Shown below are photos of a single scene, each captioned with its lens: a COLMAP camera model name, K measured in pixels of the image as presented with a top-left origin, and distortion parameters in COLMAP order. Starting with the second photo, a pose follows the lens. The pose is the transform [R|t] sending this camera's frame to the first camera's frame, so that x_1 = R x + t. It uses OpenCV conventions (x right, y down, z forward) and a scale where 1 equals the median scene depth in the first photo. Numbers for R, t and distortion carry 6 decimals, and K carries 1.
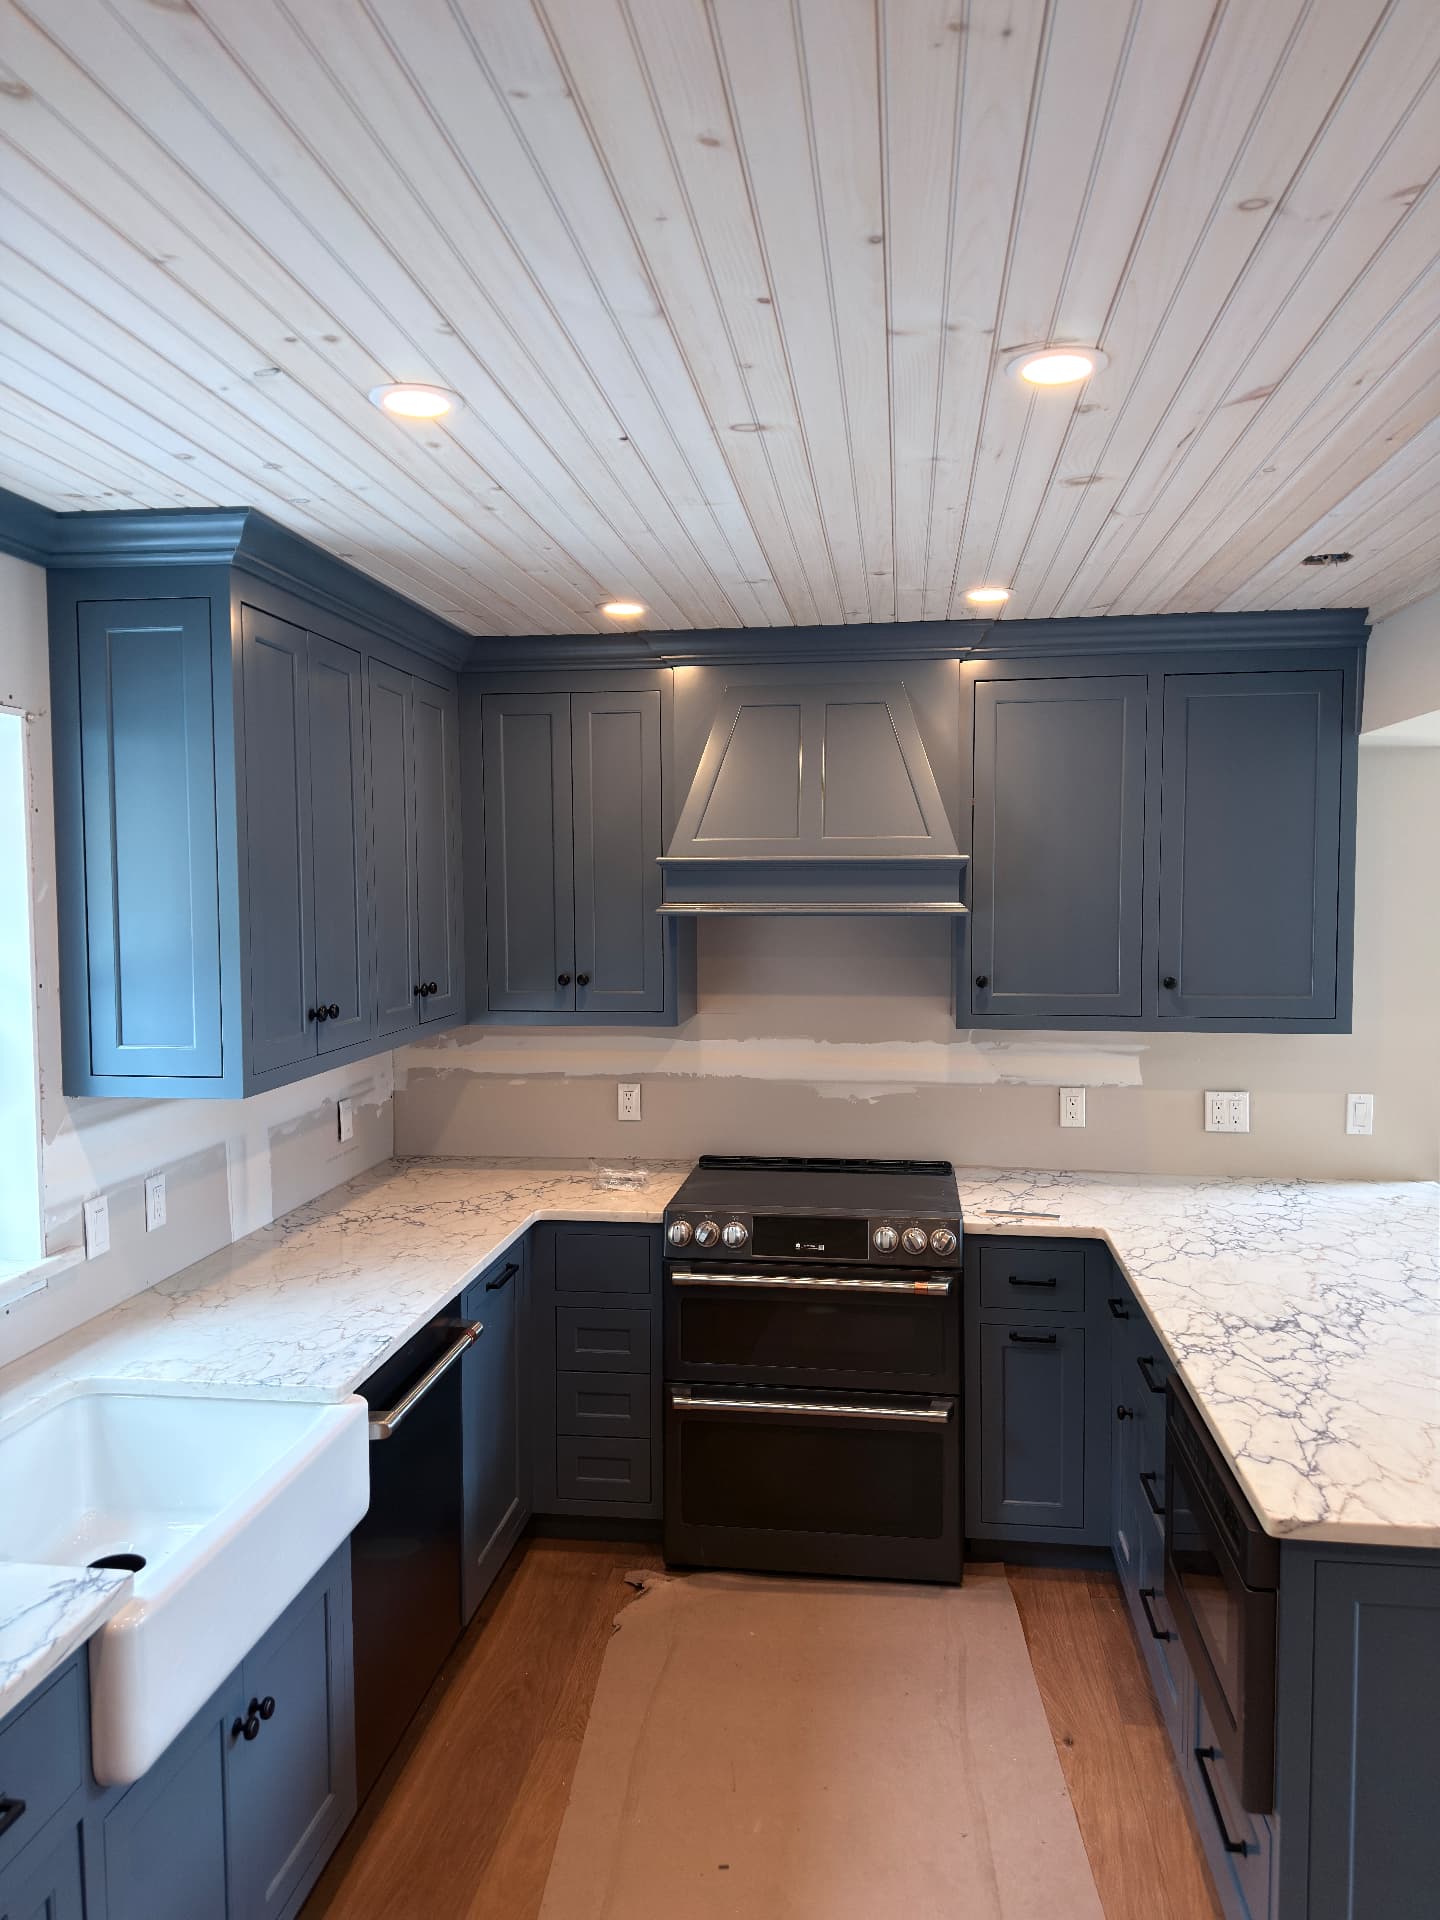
lens RADIAL K [[1356.2, 0, 706.6], [0, 1356.2, 955.1], [0, 0, 1]] dist [0.149272, -0.233192]
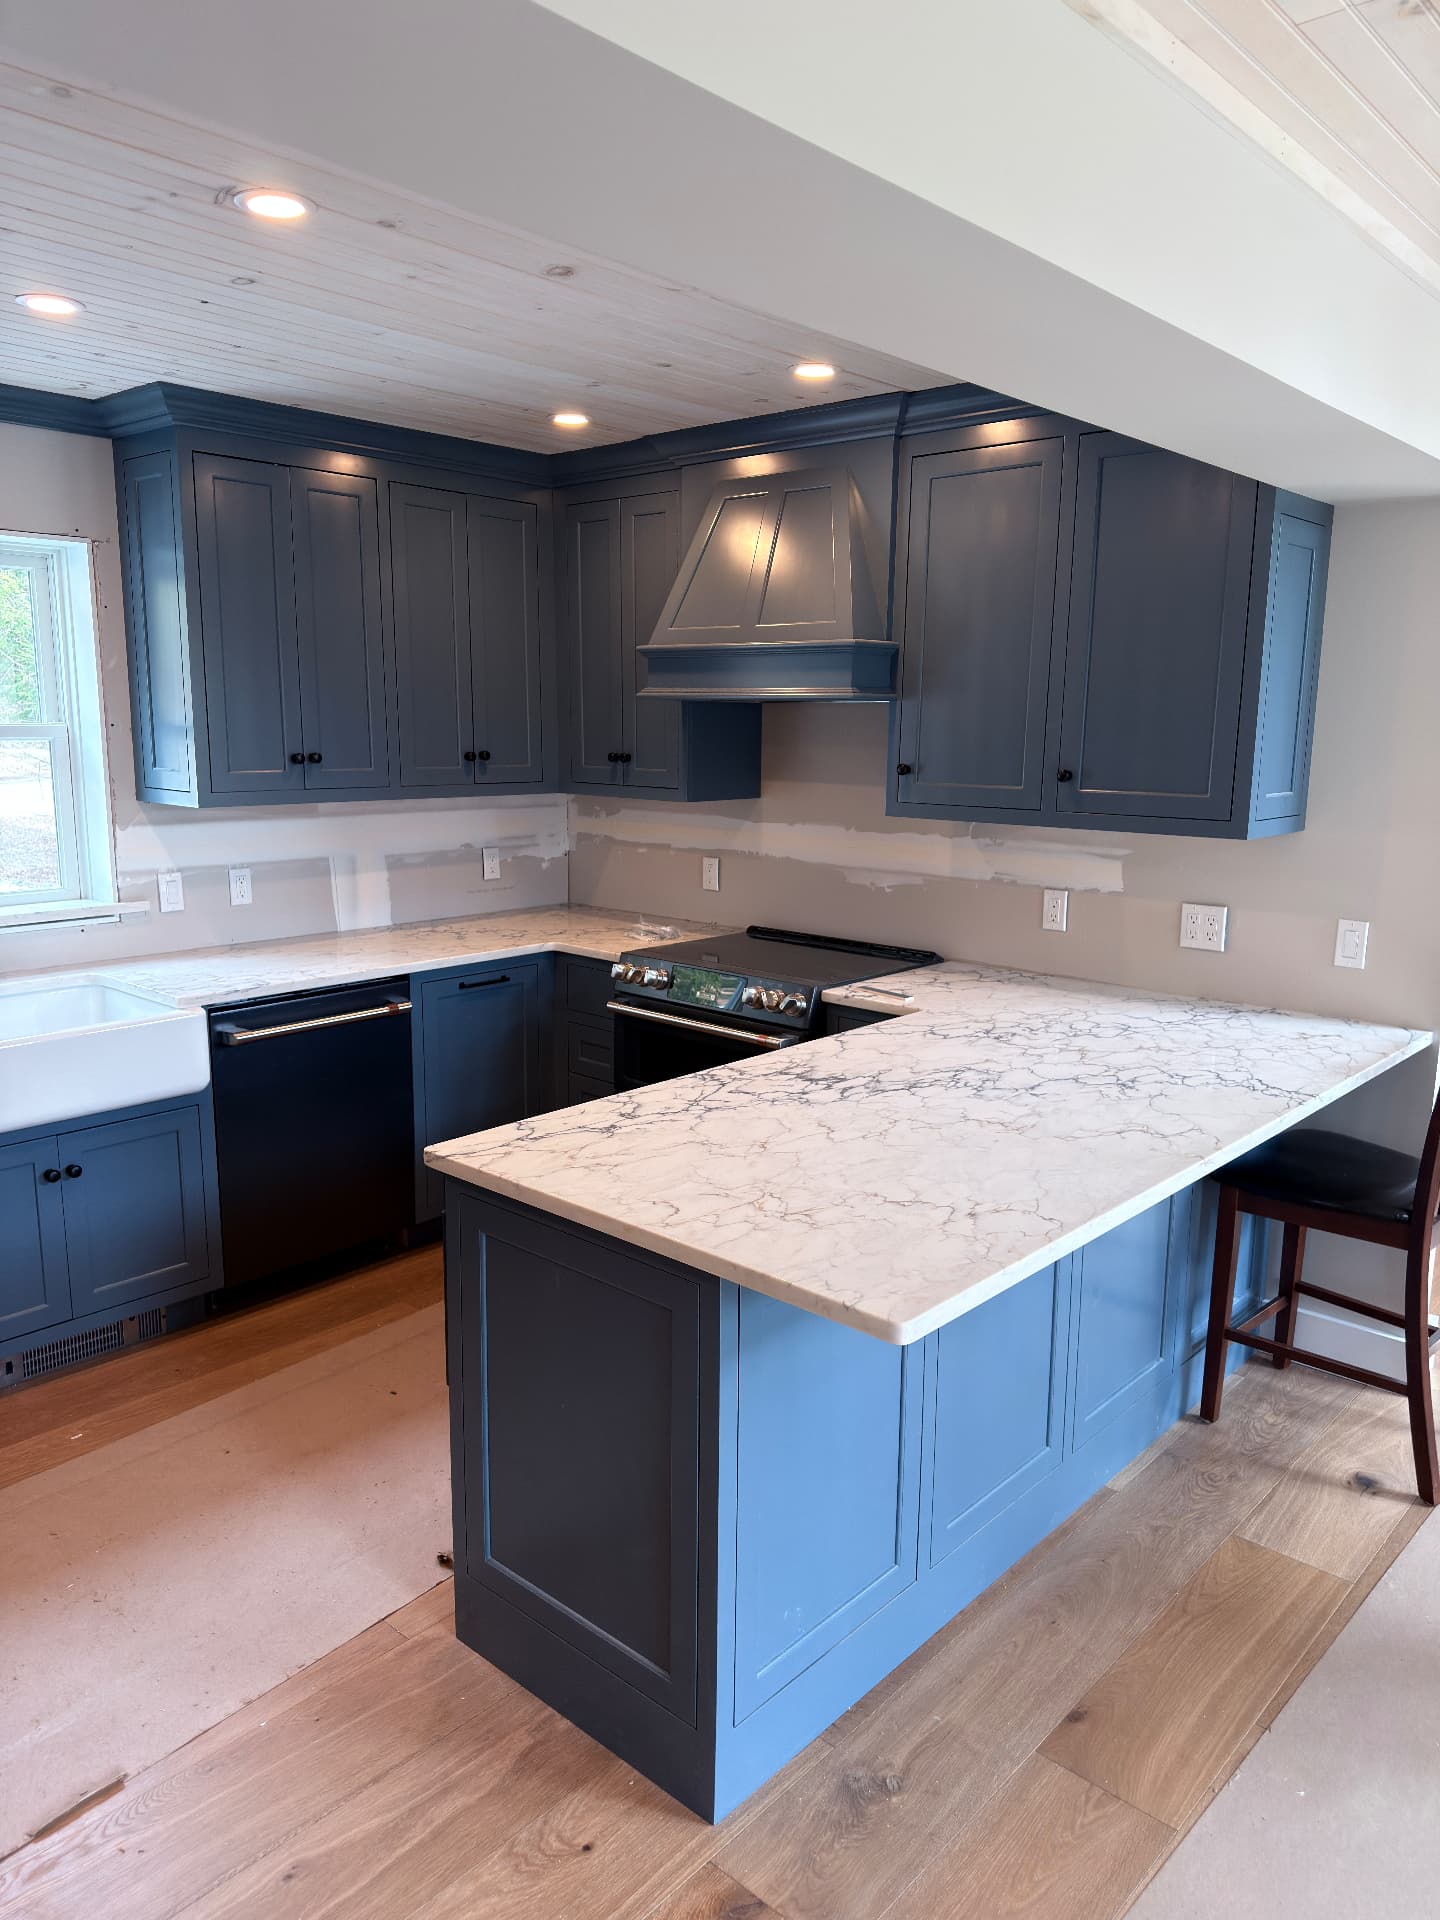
lens RADIAL K [[1356.2, 0, 706.6], [0, 1356.2, 955.1], [0, 0, 1]] dist [0.149272, -0.233192]
pose [[0.820443, 0.114584, -0.560128, 0.712923], [-0.046994, 0.989911, 0.133669, 0.029491], [0.569793, -0.083345, 0.817551, 0.081411]]
